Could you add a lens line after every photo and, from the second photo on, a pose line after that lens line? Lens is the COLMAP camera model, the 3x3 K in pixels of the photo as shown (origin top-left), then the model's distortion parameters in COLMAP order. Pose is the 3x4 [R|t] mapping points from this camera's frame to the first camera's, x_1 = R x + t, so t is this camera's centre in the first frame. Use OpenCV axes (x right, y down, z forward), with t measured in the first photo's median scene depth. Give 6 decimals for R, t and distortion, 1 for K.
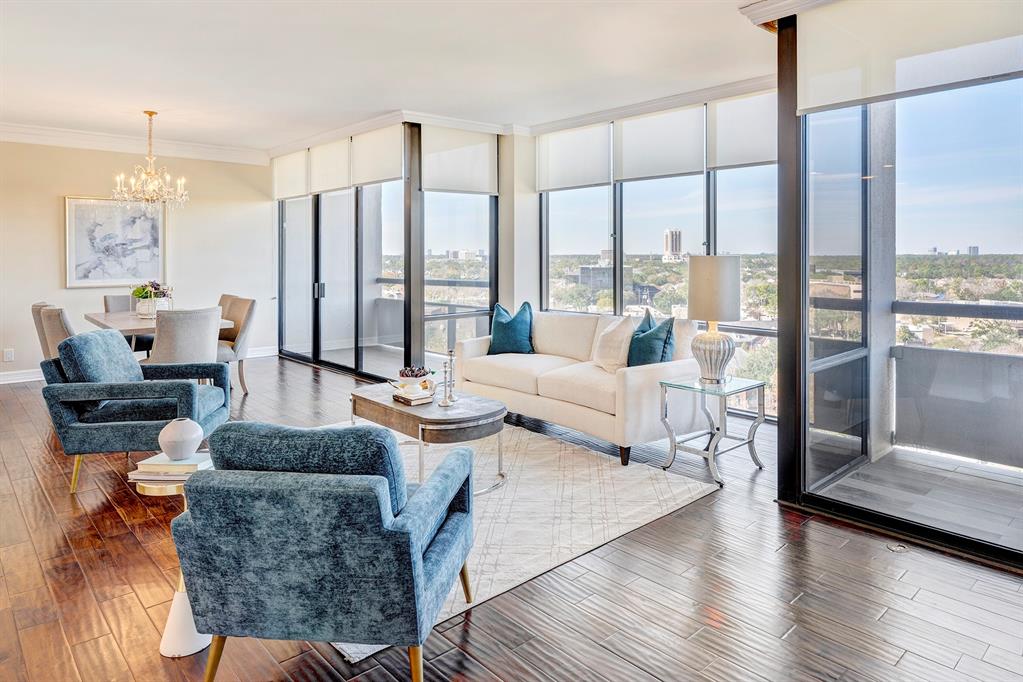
lens RADIAL K [[631.0, 0, 511.5], [0, 631.0, 341.0], [0, 0, 1]] dist [0.000612, -0.000054]
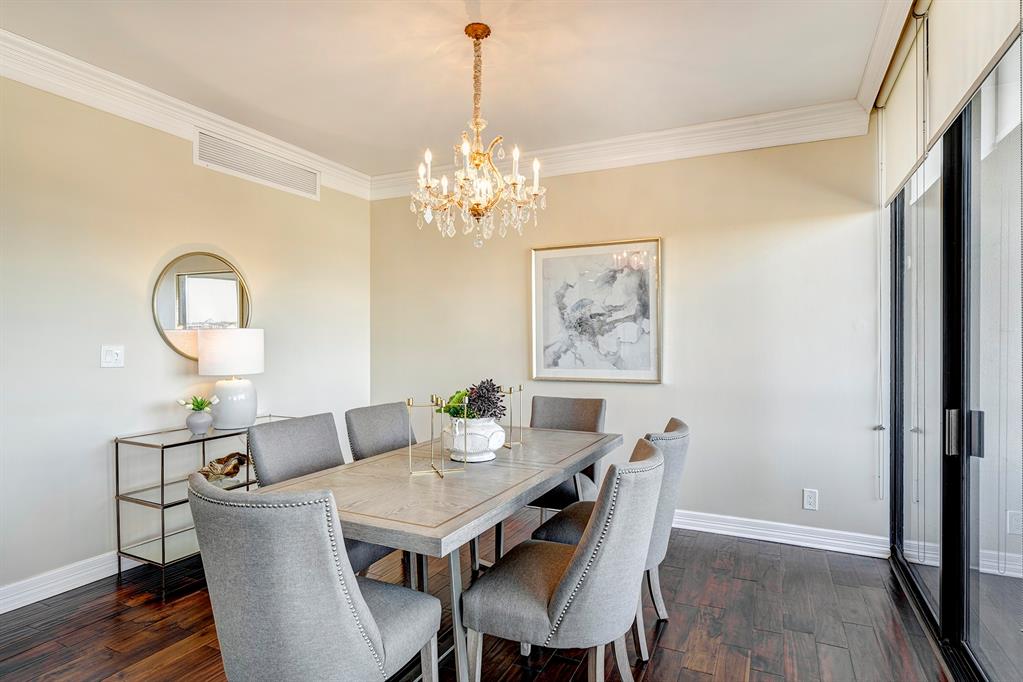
lens RADIAL K [[558.4, 0, 511.5], [0, 558.4, 341.0], [0, 0, 1]] dist [-0.000755, 0.000090]
pose [[0.383181, 0.001883, -0.923671, -0.134518], [-0.128349, 0.990405, -0.051225, -0.087280], [0.914713, 0.138180, 0.379746, 0.708812]]
